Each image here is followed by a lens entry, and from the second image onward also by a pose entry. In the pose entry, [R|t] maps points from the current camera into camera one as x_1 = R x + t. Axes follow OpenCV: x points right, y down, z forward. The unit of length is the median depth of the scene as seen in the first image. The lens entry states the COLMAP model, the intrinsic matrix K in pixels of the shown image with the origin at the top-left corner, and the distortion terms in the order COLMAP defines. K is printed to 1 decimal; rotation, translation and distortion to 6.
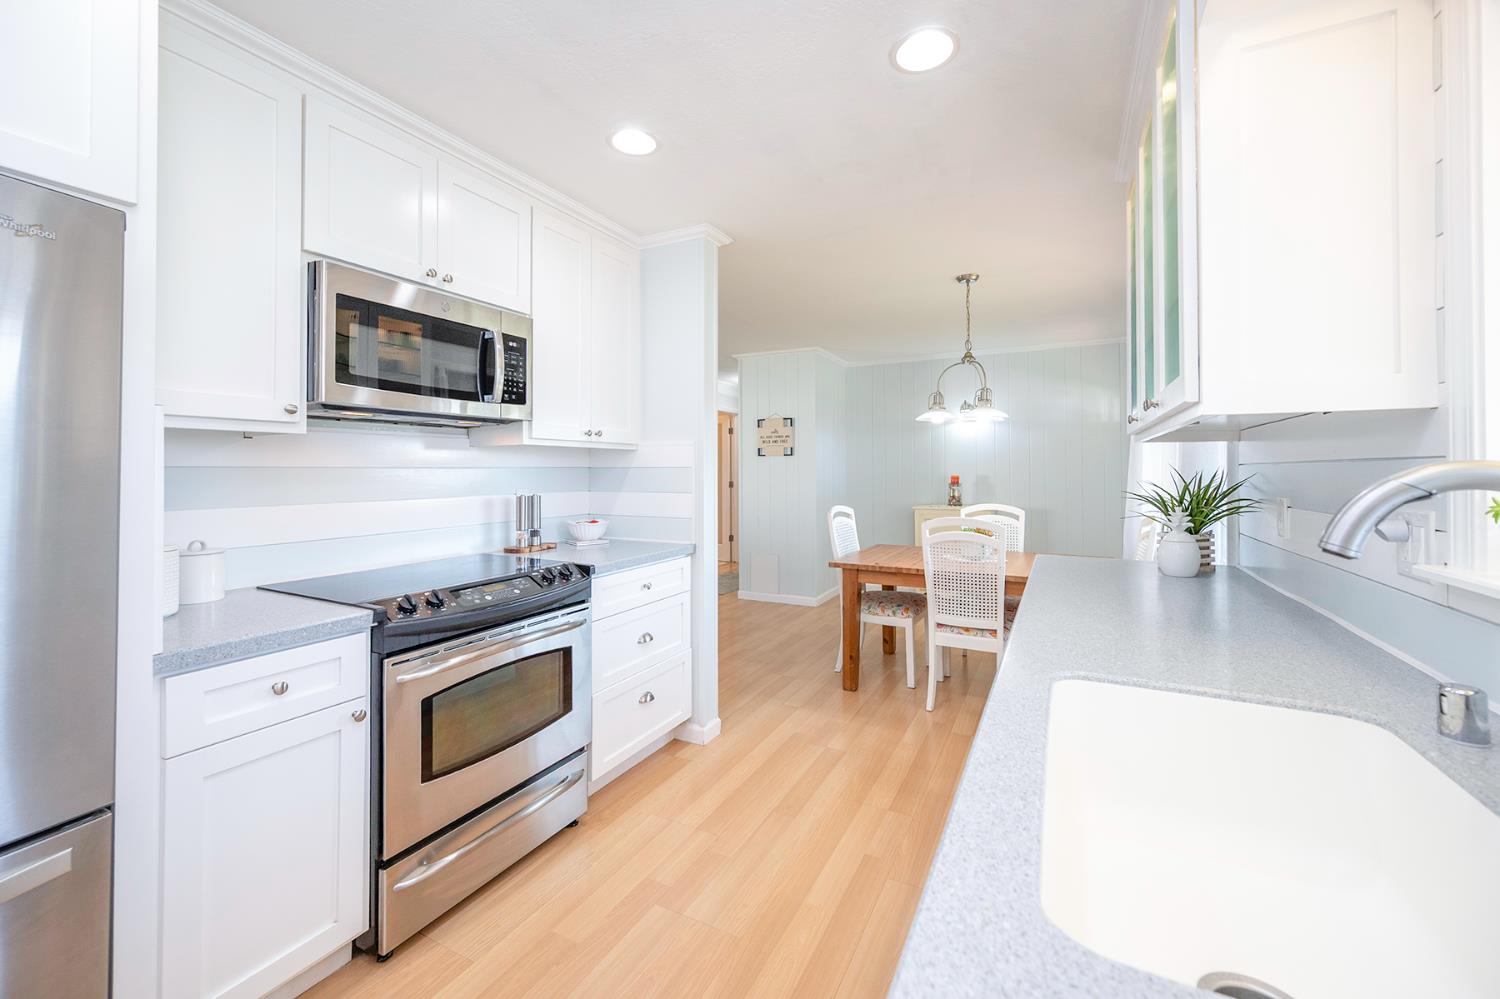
lens RADIAL K [[601.5, 0, 756.6], [0, 601.5, 466.9], [0, 0, 1]] dist [-0.000283, -0.000293]
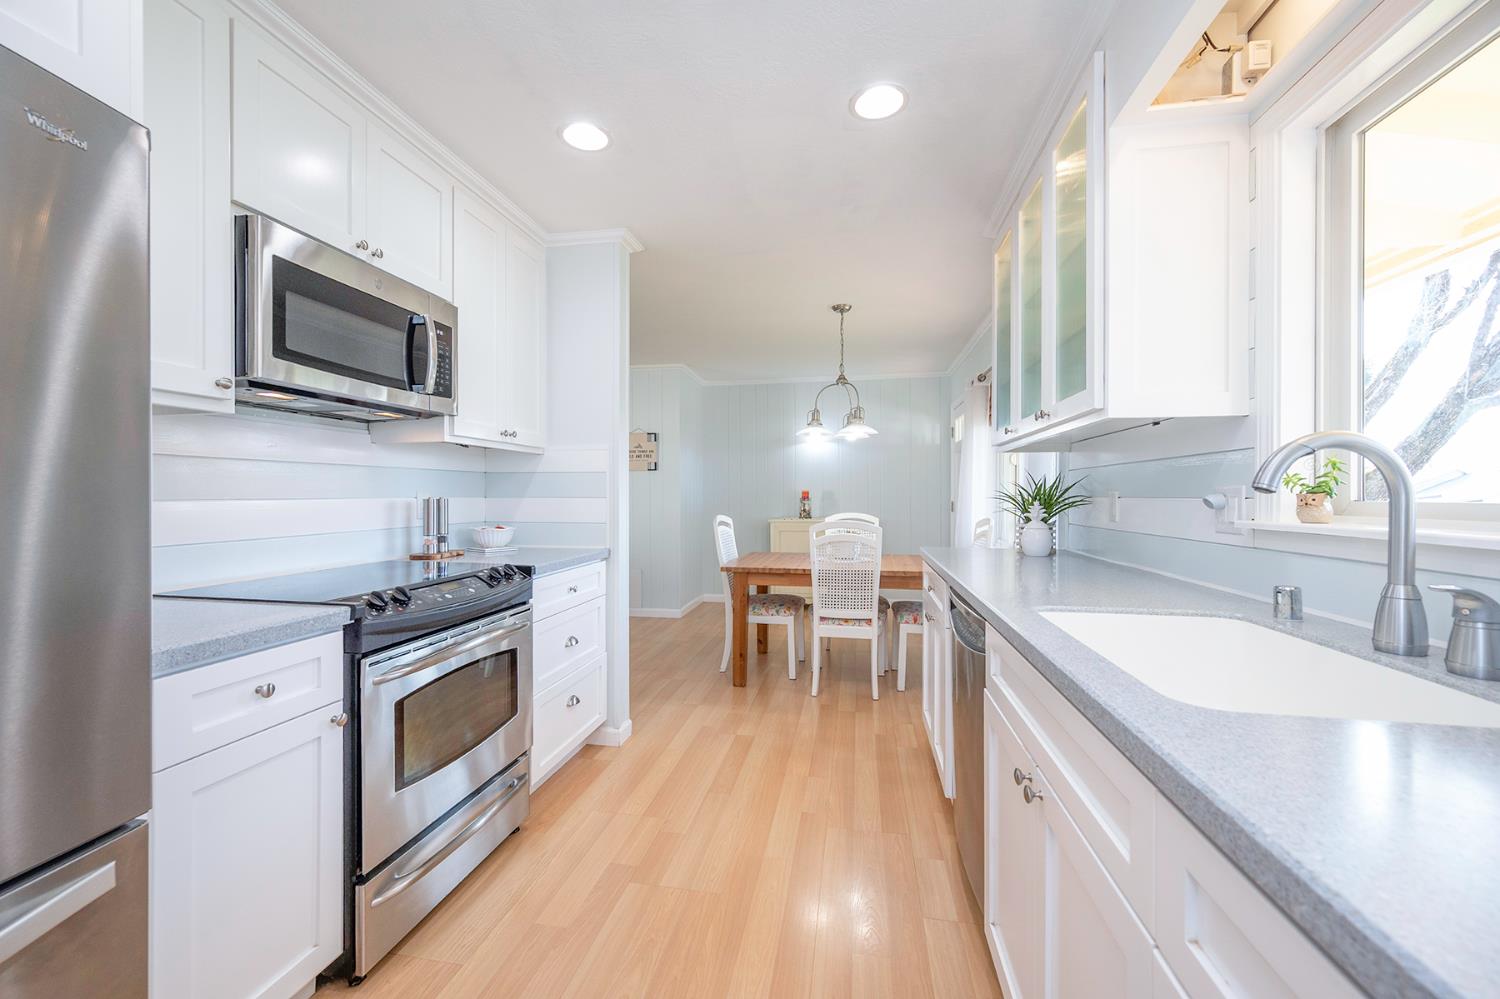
lens RADIAL K [[601.3, 0, 750.0], [0, 601.3, 499.5], [0, 0, 1]] dist [0.000120, 0.000045]
pose [[0.958546, -0.001549, 0.284933, -0.207246], [-0.002716, 0.999890, 0.014575, 0.039817], [-0.284925, -0.014744, 0.958437, -0.034750]]
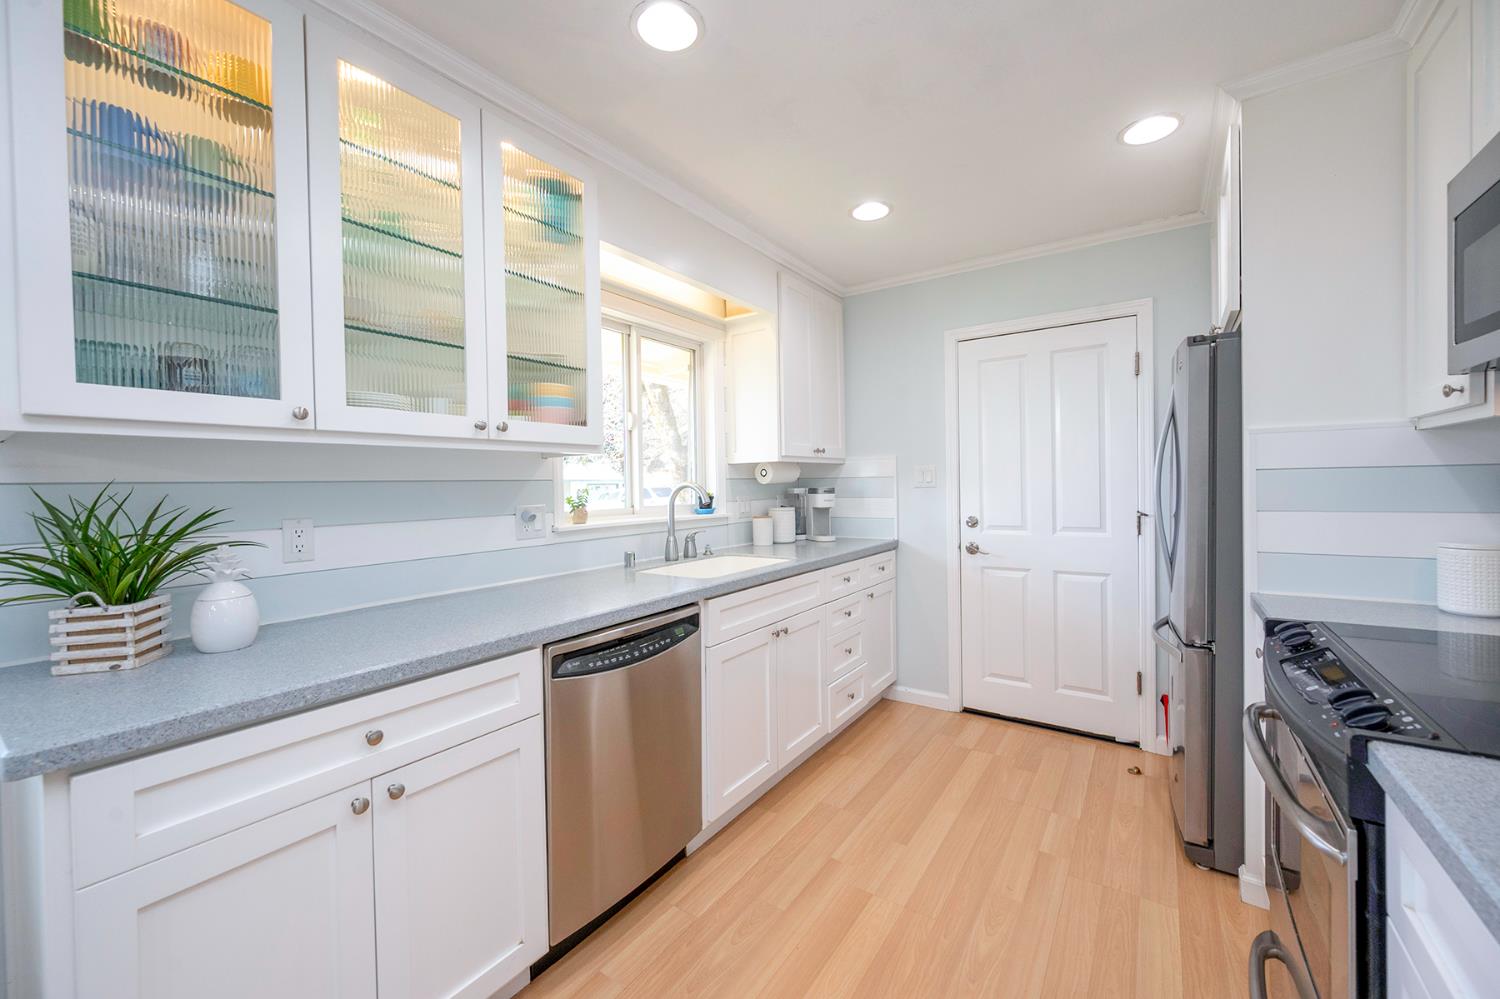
lens RADIAL K [[589.6, 0, 746.3], [0, 589.6, 491.5], [0, 0, 1]] dist [-0.000424, 0.000083]
pose [[-0.989783, 0.017182, 0.141545, 0.031687], [0.018334, 0.999809, 0.006835, 0.010662], [-0.141400, 0.009360, -0.989908, 1.356093]]
